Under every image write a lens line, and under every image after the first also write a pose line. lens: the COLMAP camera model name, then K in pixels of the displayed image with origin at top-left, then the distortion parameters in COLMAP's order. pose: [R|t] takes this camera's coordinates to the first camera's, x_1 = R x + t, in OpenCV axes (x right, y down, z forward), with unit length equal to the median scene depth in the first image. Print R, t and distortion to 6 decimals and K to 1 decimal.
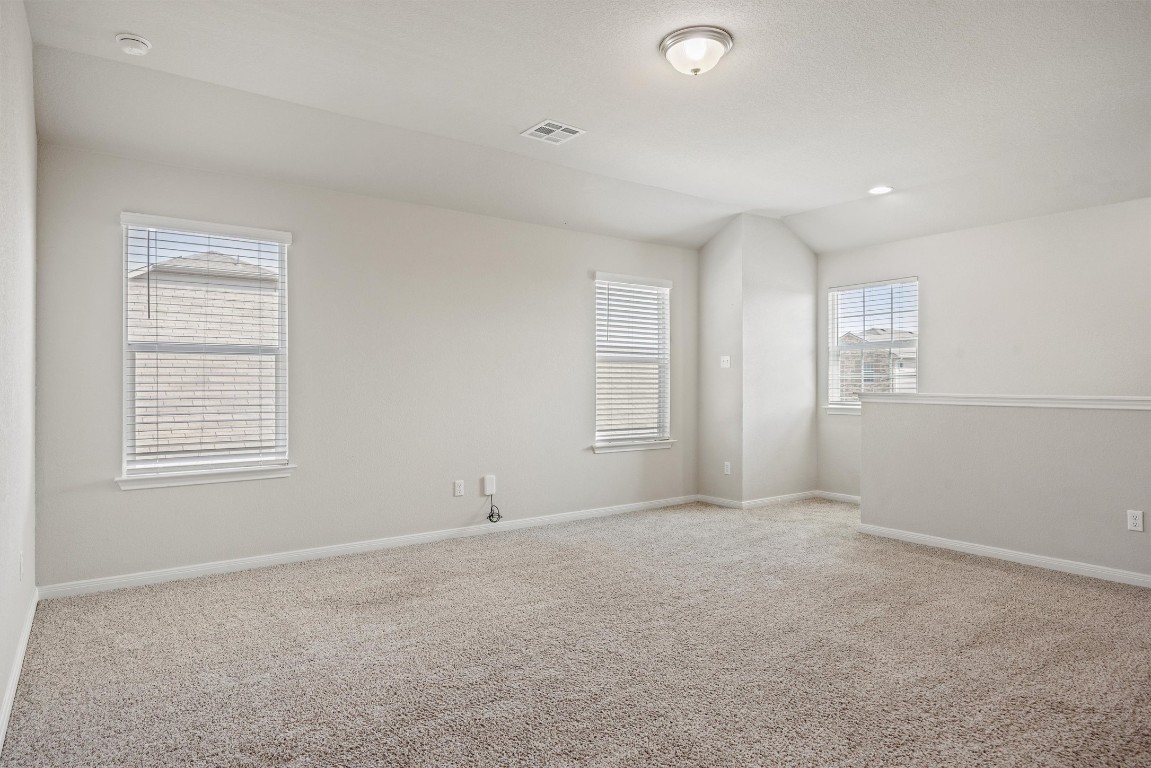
lens RADIAL K [[669.0, 0, 562.3], [0, 669.0, 384.1], [0, 0, 1]] dist [-0.002190, -0.000806]
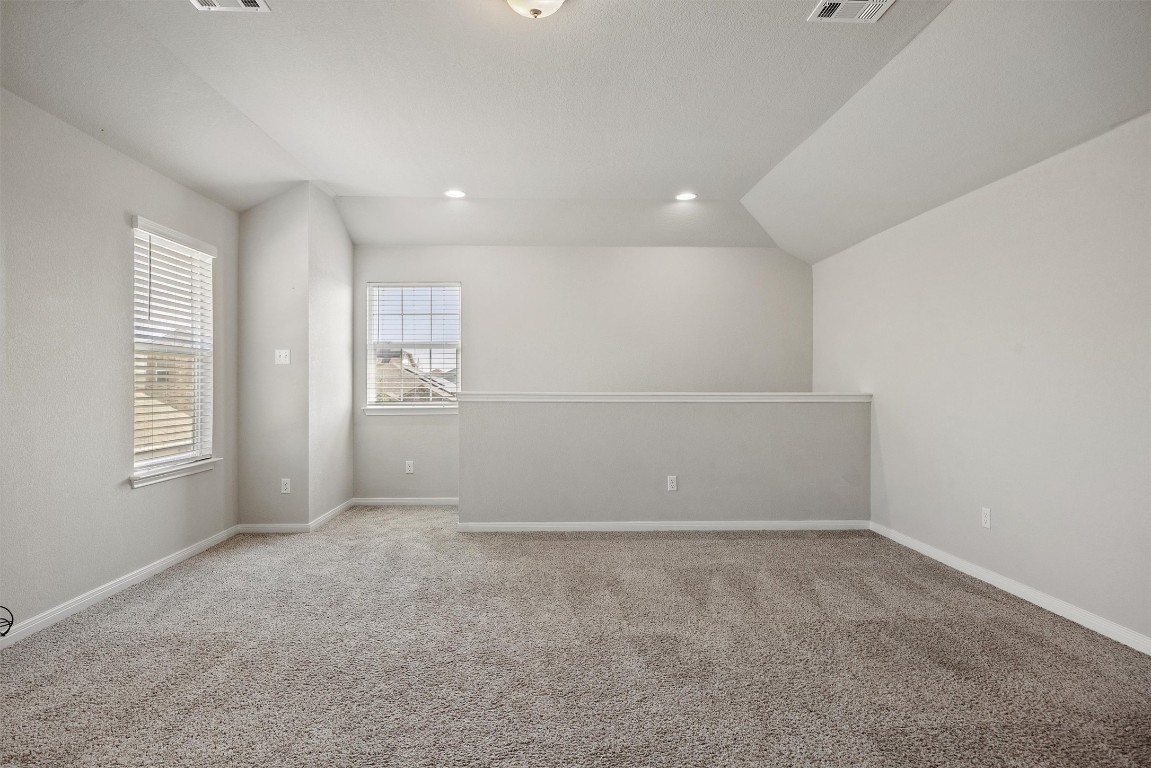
lens RADIAL K [[669.0, 0, 562.3], [0, 669.0, 384.1], [0, 0, 1]] dist [-0.002190, -0.000806]
pose [[0.560738, -0.001868, 0.827991, -0.247862], [0.001372, 0.999998, 0.001326, -0.000599], [-0.827992, 0.000392, 0.560739, 0.259010]]
